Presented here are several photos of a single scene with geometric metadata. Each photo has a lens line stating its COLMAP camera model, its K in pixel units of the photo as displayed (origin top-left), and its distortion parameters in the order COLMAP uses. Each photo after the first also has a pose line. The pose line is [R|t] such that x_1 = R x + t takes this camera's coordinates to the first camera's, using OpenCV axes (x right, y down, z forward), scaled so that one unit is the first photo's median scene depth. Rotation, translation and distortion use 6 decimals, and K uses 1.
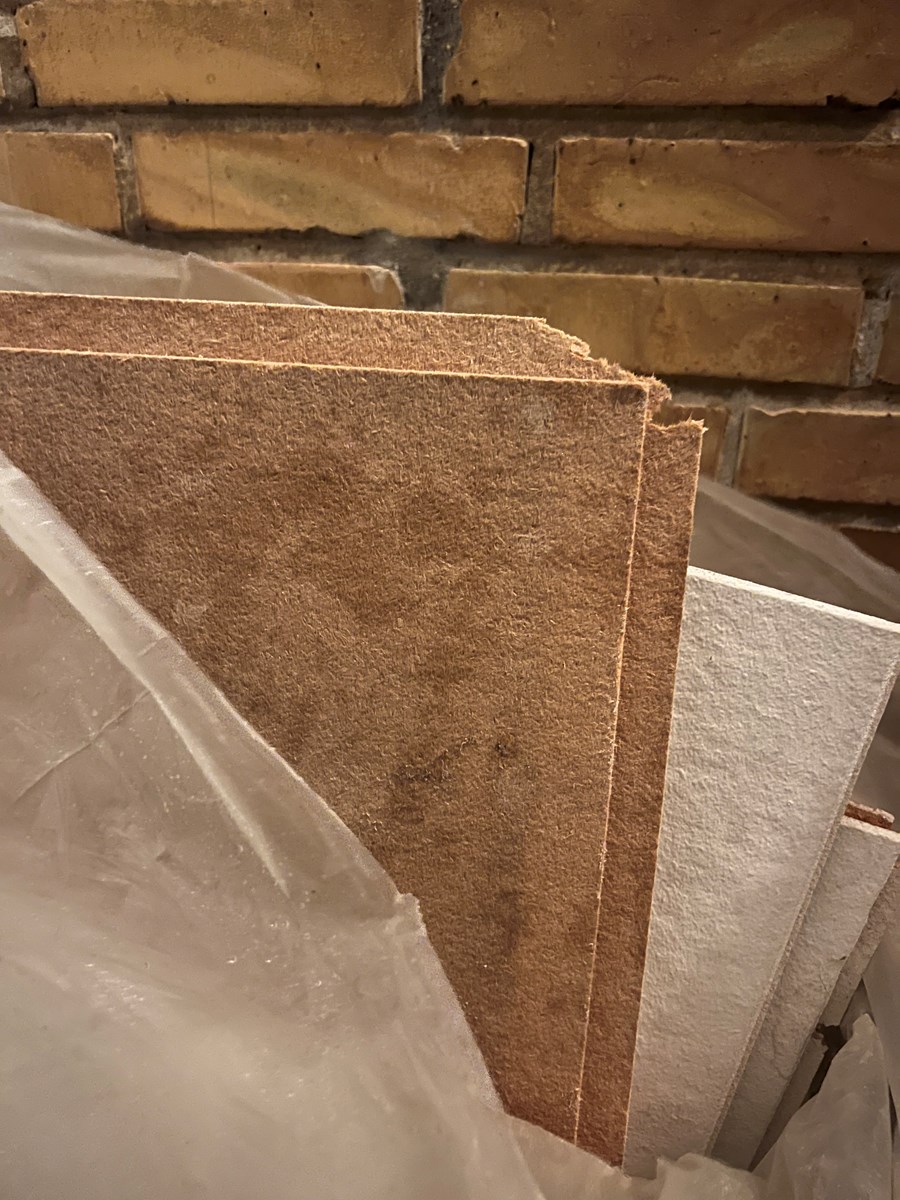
lens RADIAL K [[970.8, 0, 449.7], [0, 970.8, 573.8], [0, 0, 1]] dist [-0.002635, -0.026380]
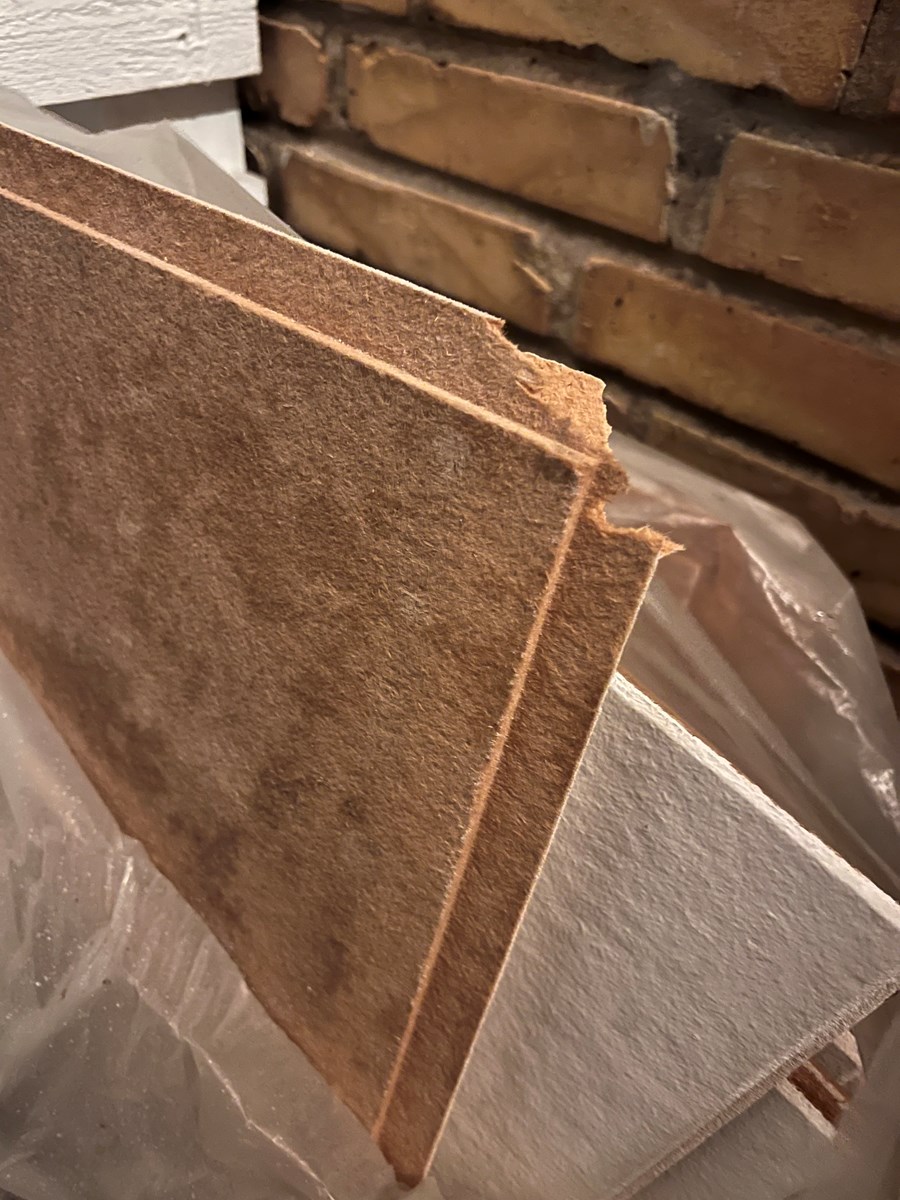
lens RADIAL K [[970.8, 0, 449.7], [0, 970.8, 573.8], [0, 0, 1]] dist [-0.002635, -0.026380]
pose [[0.818992, 0.371054, -0.437688, 0.428061], [-0.247751, 0.916684, 0.313543, -0.299220], [0.517563, -0.148352, 0.842686, 0.367807]]
